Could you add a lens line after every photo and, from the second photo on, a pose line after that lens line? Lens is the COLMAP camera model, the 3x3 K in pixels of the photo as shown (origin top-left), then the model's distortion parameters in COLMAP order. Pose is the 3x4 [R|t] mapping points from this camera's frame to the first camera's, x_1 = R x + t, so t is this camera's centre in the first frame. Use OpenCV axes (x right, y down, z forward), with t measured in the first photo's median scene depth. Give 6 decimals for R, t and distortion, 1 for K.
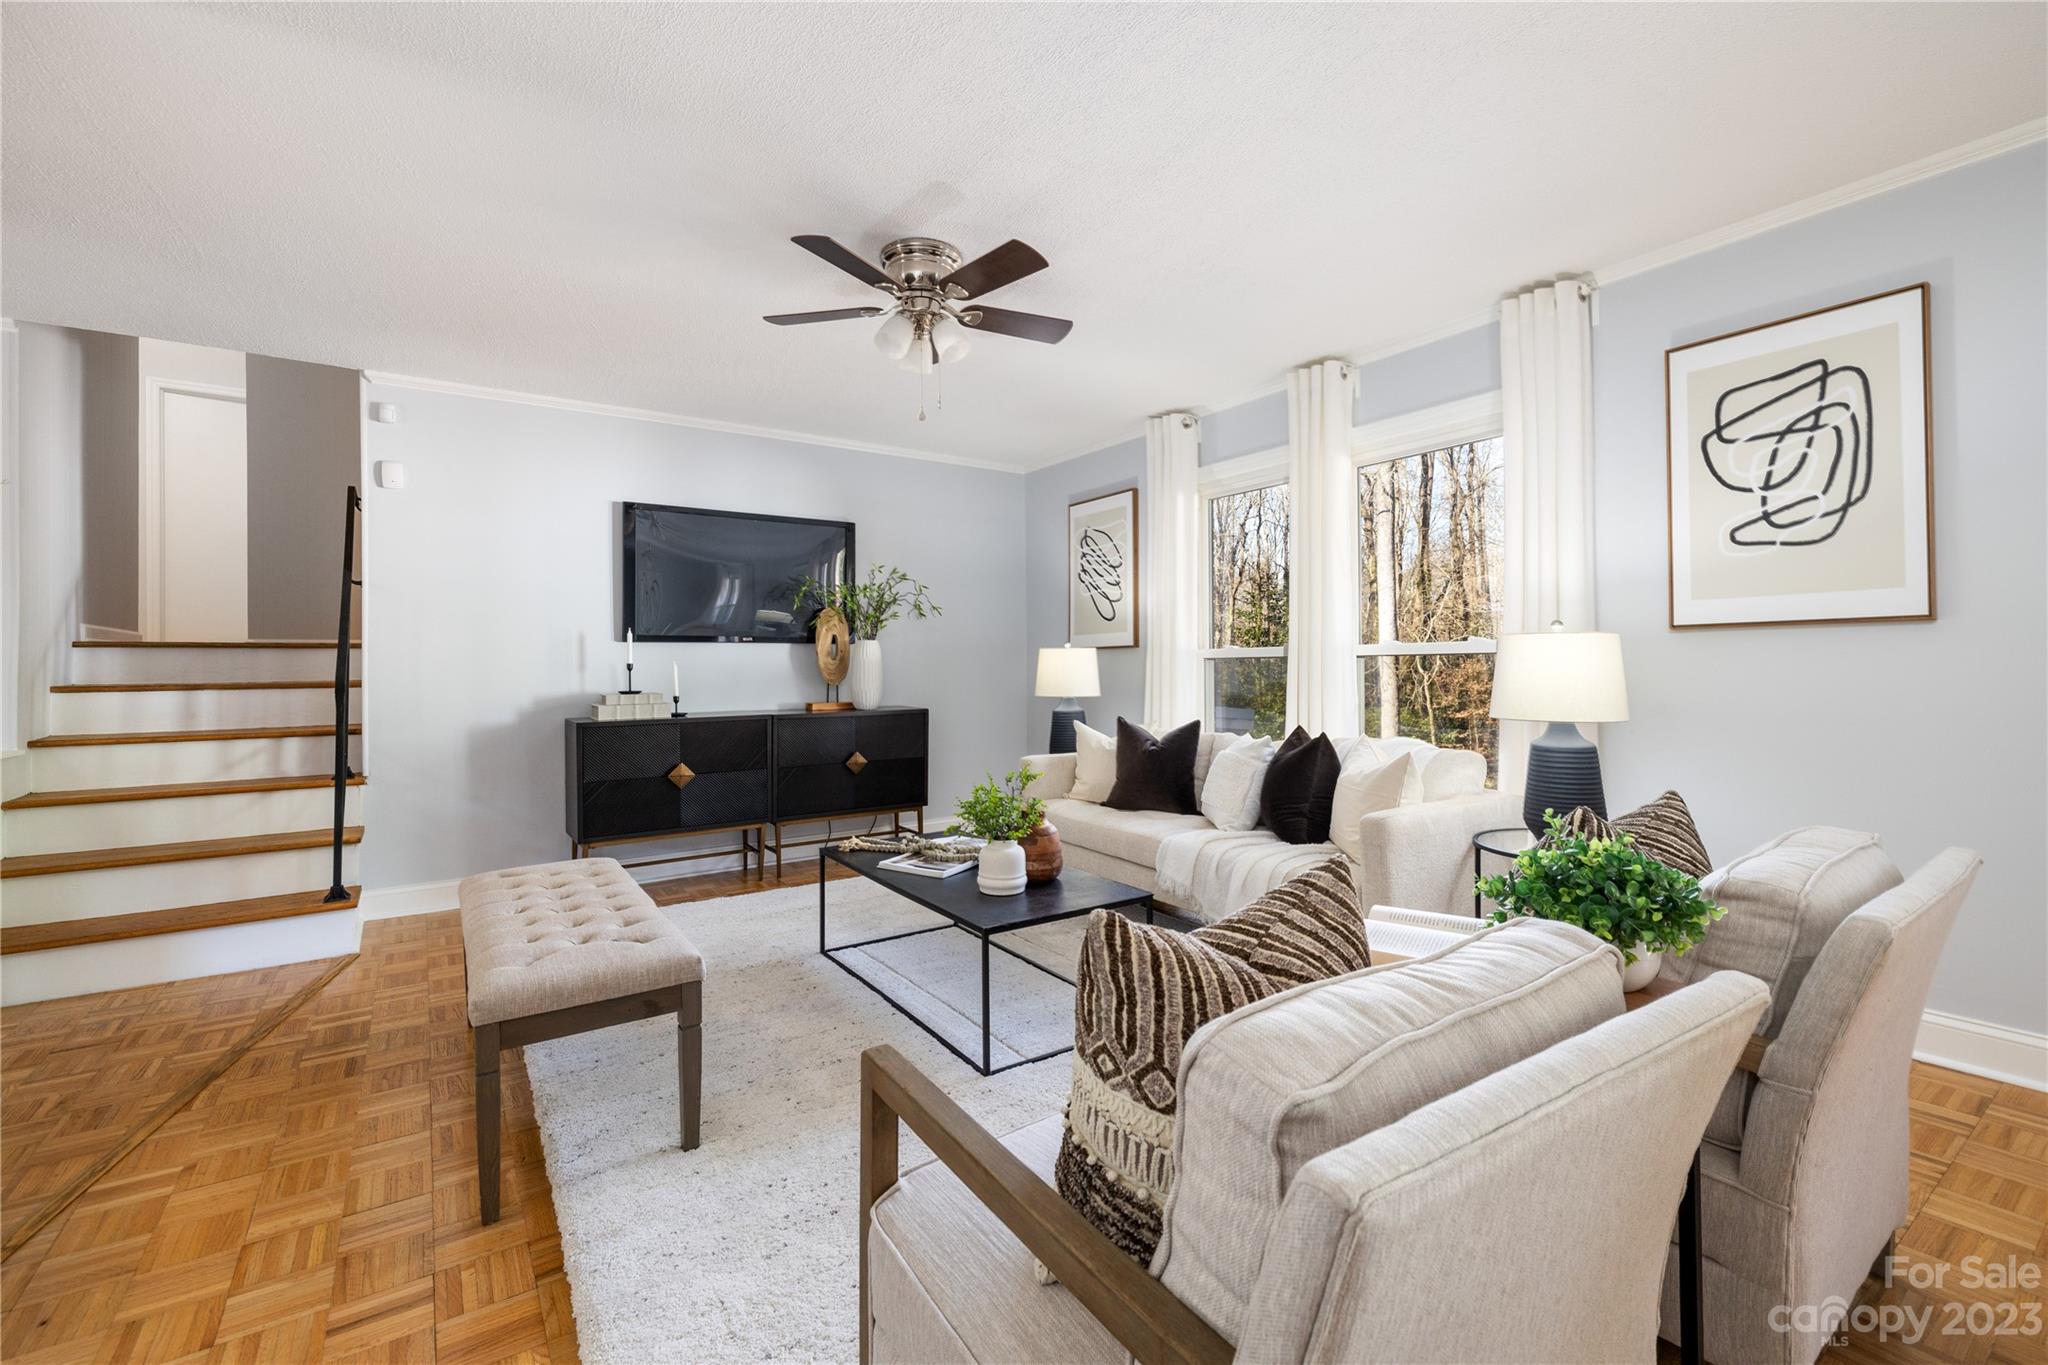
lens RADIAL K [[876.5, 0, 1029.4], [0, 876.5, 660.4], [0, 0, 1]] dist [-0.002834, 0.001549]
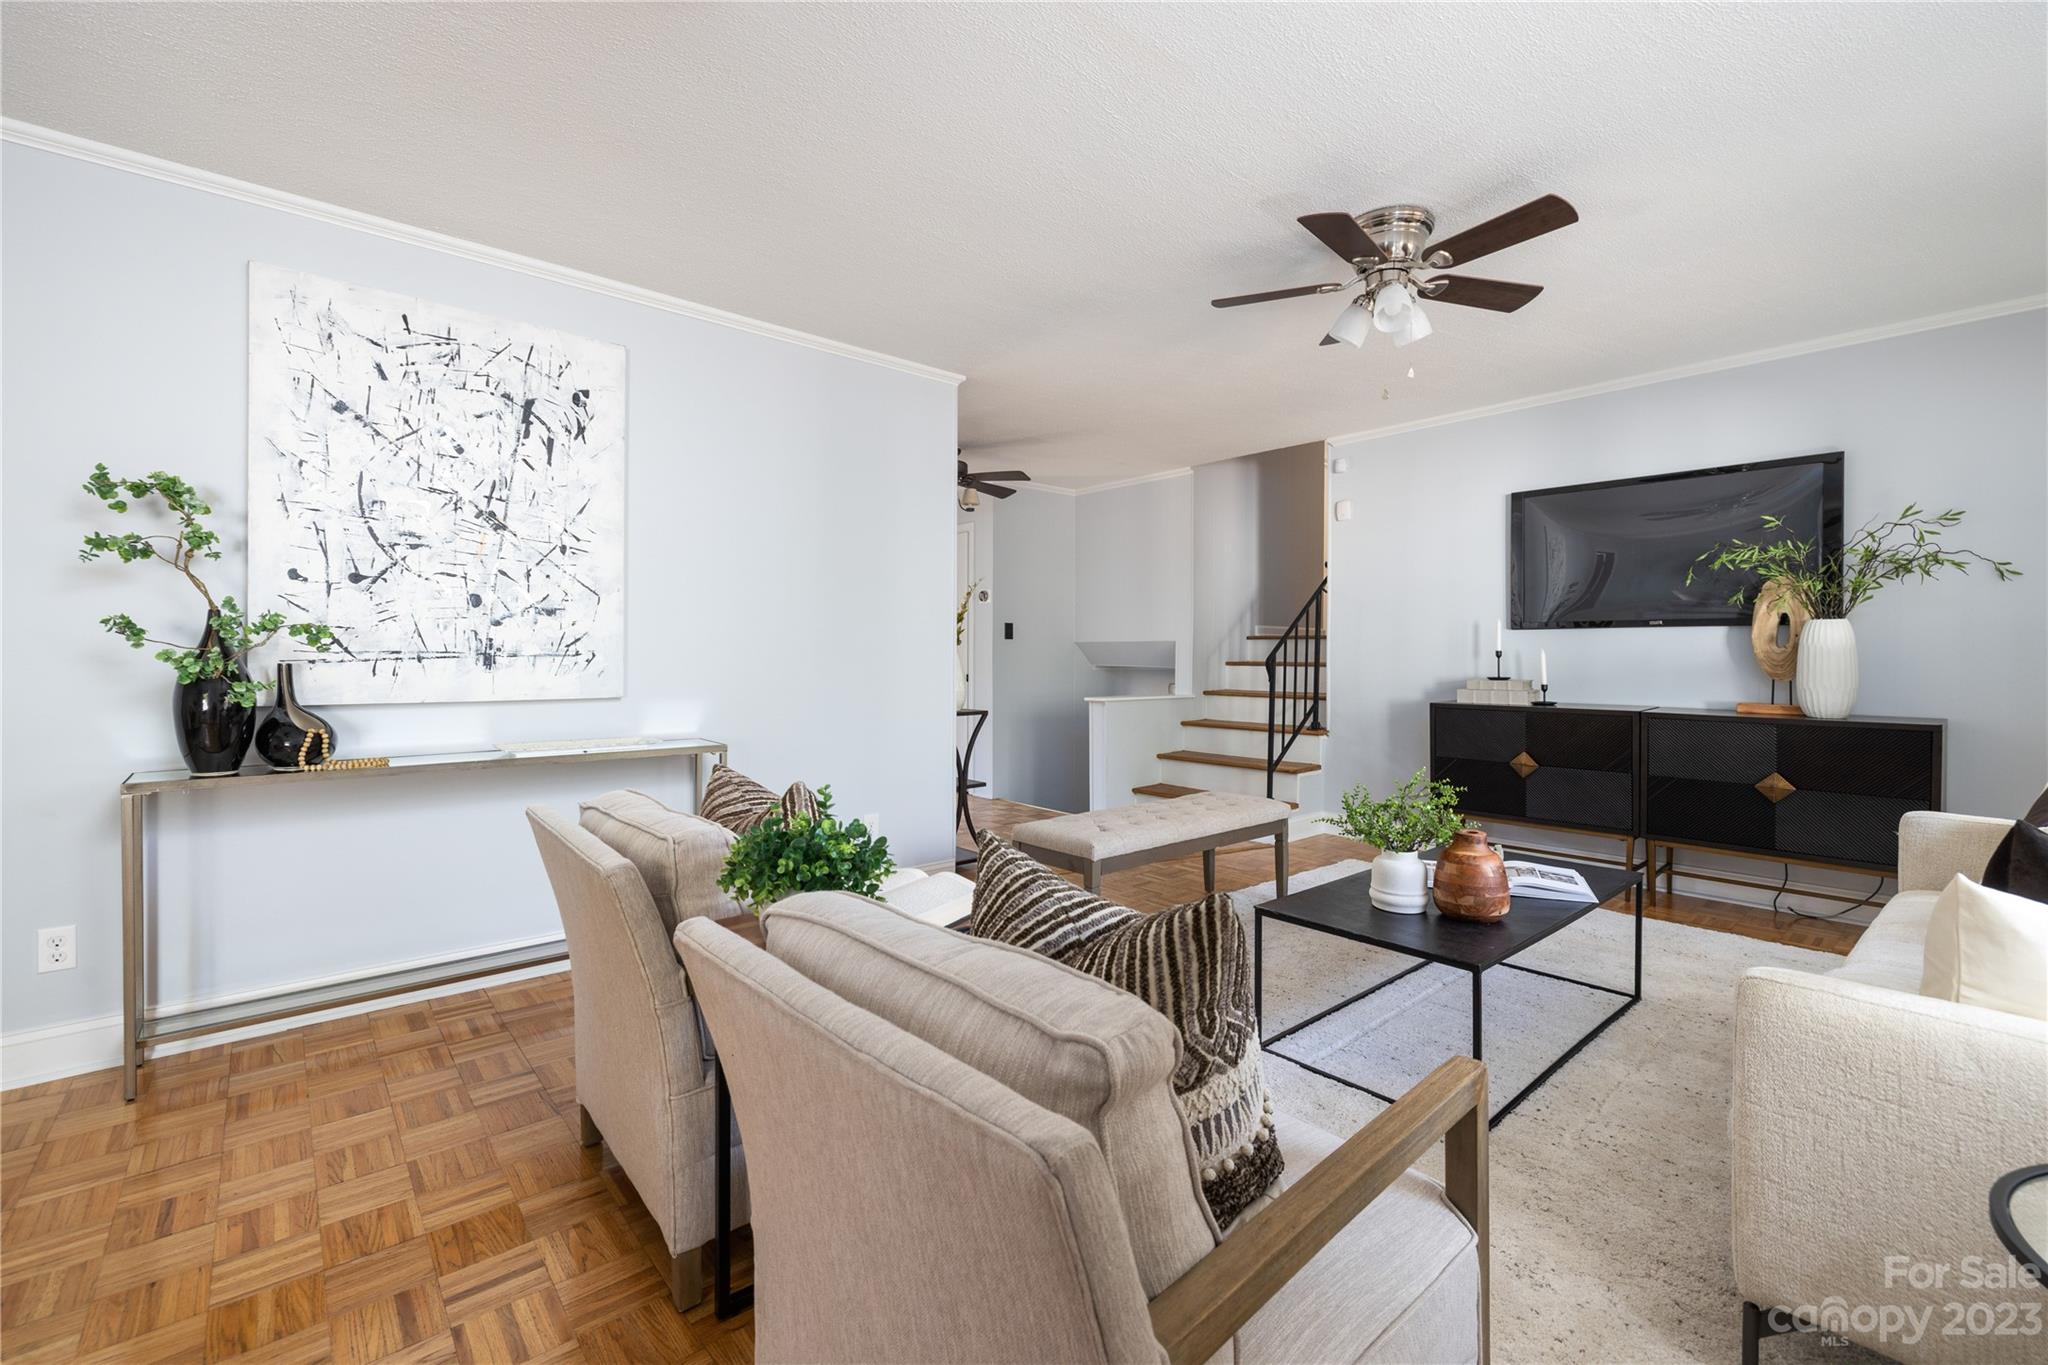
lens RADIAL K [[876.5, 0, 1026.8], [0, 876.5, 656.6], [0, 0, 1]] dist [-0.002834, 0.001549]
pose [[0.112967, 0.011776, -0.993529, 0.475170], [0.002294, 0.999924, 0.012112, -0.003165], [0.993596, -0.003647, 0.112931, 0.304433]]
